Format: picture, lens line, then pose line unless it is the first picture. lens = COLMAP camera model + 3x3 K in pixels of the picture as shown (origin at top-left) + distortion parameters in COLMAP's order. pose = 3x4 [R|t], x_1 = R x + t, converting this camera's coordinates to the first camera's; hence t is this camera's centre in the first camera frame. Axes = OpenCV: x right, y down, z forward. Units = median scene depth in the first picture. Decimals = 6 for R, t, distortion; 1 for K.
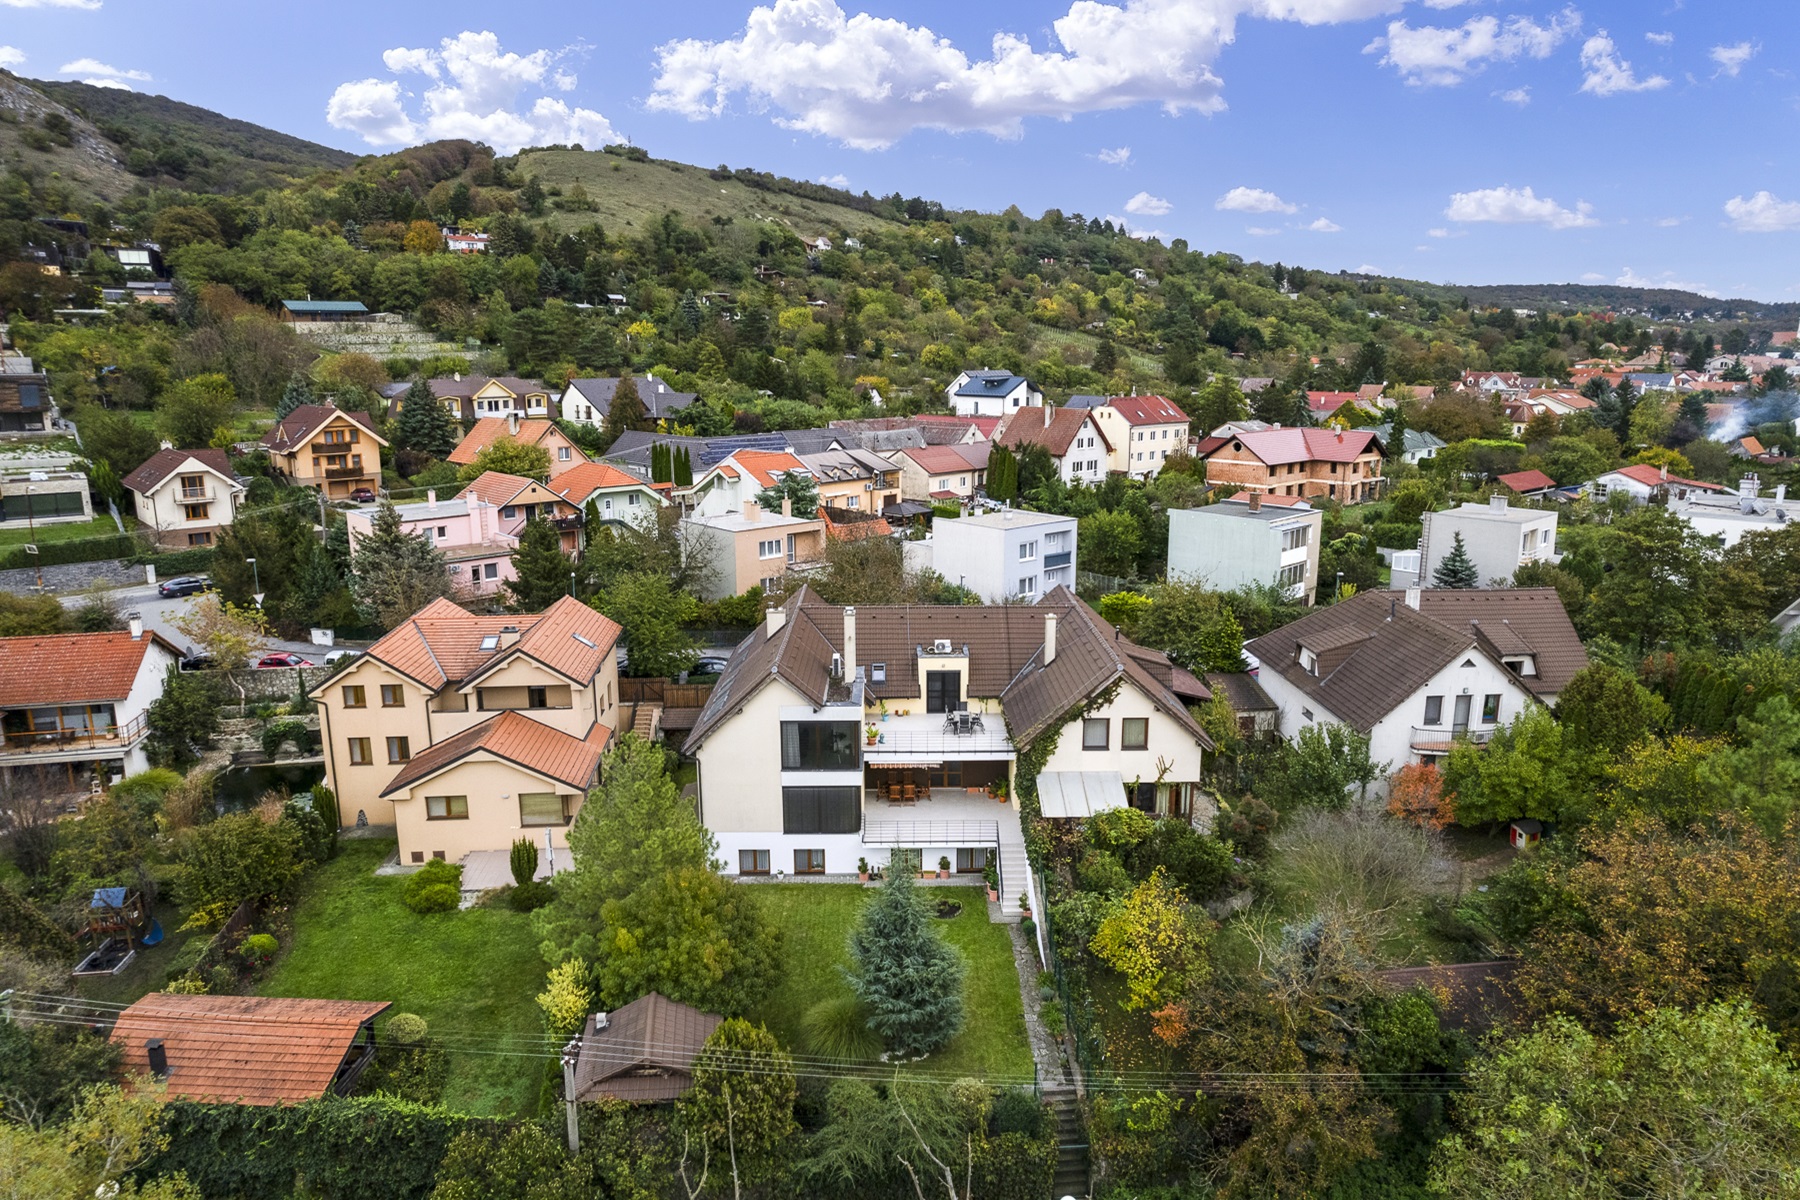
lens RADIAL K [[1136.4, 0, 899.4], [0, 1136.4, 607.4], [0, 0, 1]] dist [-0.045330, 0.000855]
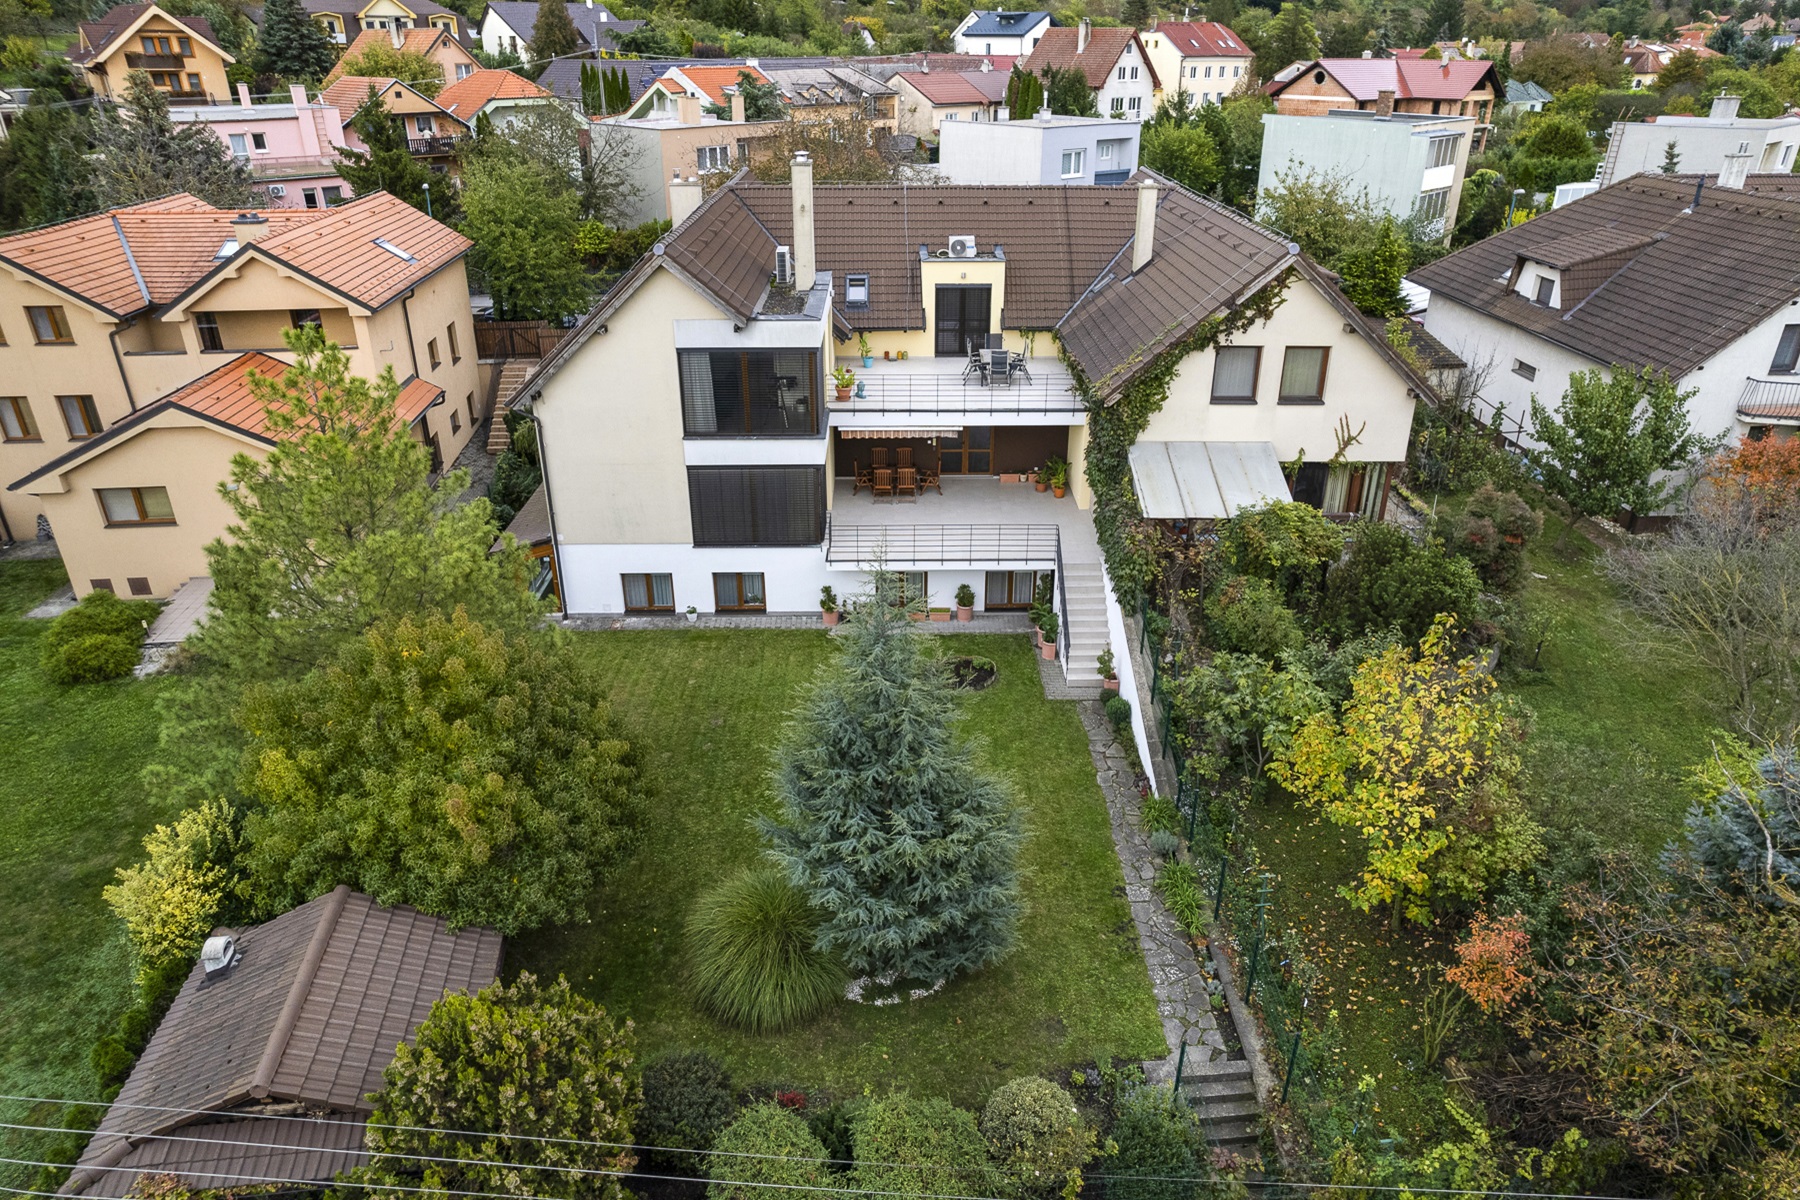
lens RADIAL K [[1136.4, 0, 899.7], [0, 1136.4, 603.7], [0, 0, 1]] dist [-0.045330, 0.000855]
pose [[0.999994, 0.001582, 0.002967, 0.003419], [-0.002246, 0.971004, 0.239053, 0.081450], [-0.002503, -0.239058, 0.971002, 0.392781]]
